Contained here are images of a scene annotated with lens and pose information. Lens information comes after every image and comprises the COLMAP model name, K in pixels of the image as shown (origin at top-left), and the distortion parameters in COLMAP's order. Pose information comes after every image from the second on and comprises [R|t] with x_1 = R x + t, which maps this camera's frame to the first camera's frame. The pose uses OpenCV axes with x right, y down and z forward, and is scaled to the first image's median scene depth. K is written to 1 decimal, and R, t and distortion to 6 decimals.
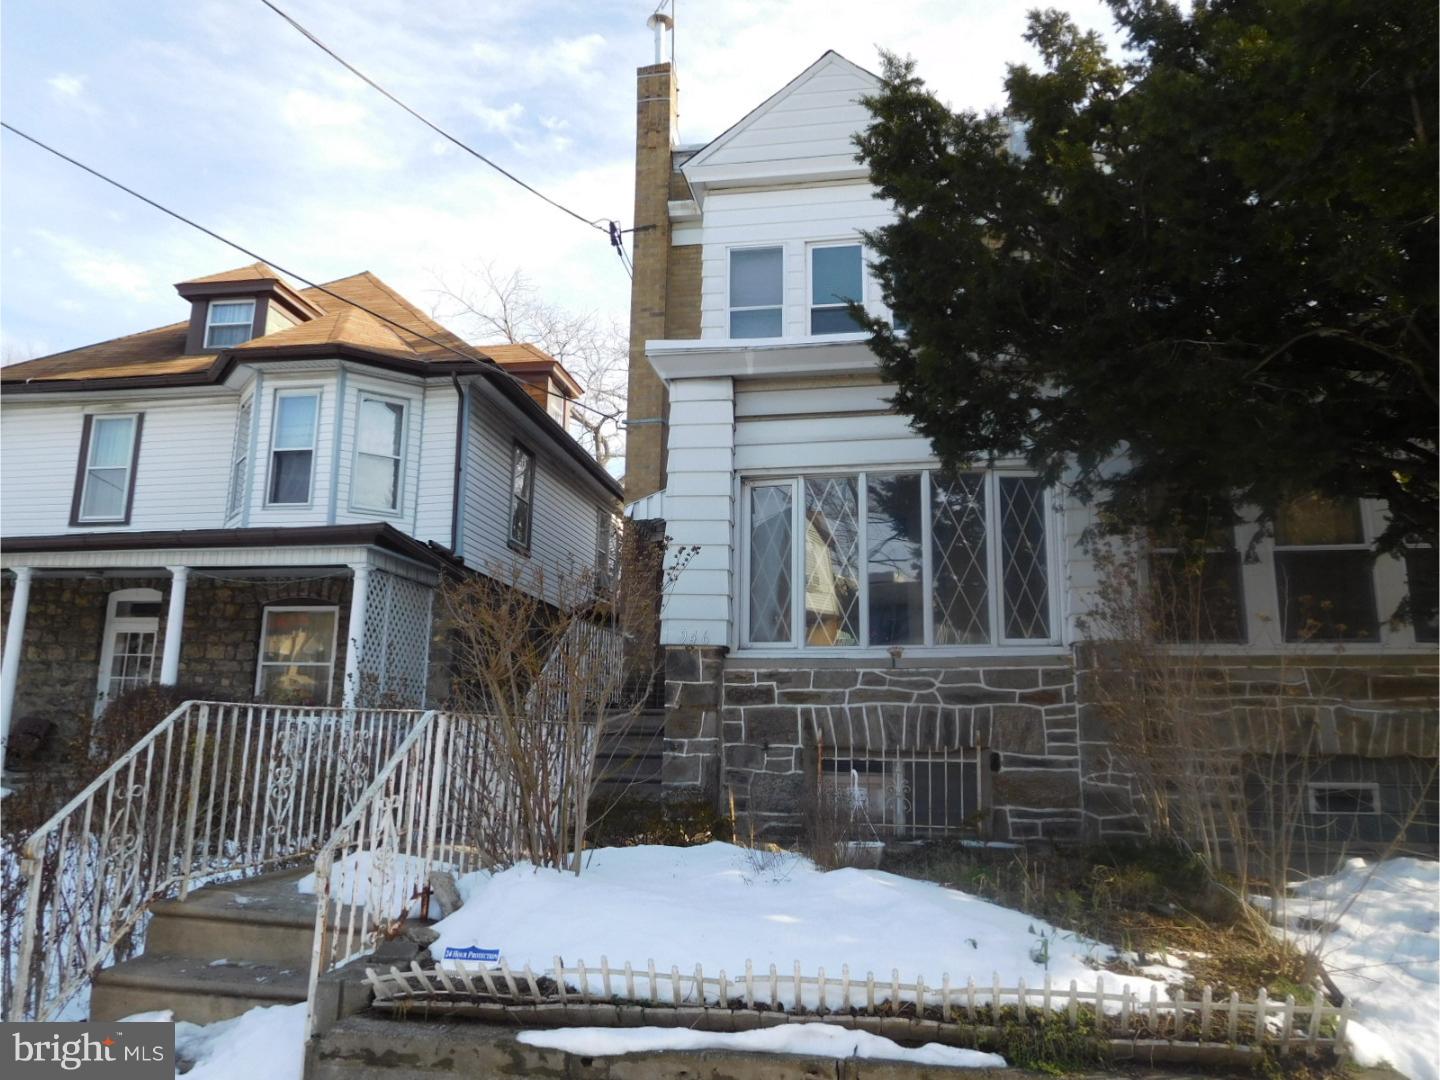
lens RADIAL K [[1065.0, 0, 716.0], [0, 1065.0, 537.7], [0, 0, 1]] dist [-0.021244, 0.007203]
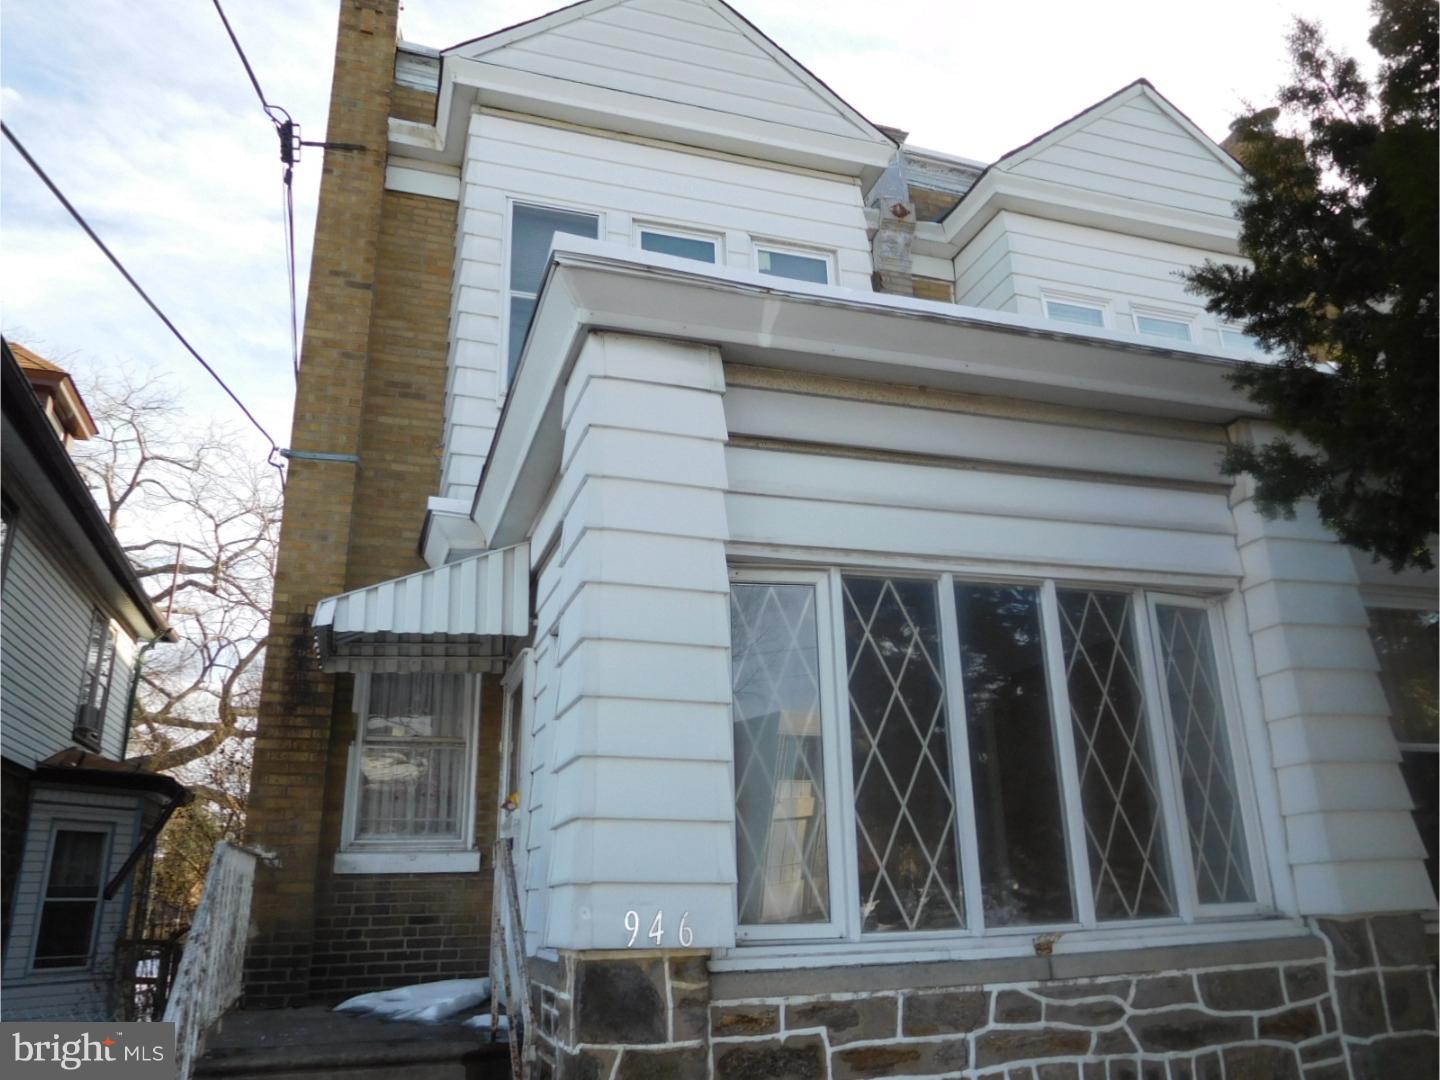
lens RADIAL K [[1065.0, 0, 723.6], [0, 1065.0, 543.9], [0, 0, 1]] dist [-0.021244, 0.007203]
pose [[0.877267, 0.118408, 0.465170, -0.208563], [-0.059166, 0.988381, -0.140008, 0.003270], [-0.476343, 0.095302, 0.874079, 0.627505]]
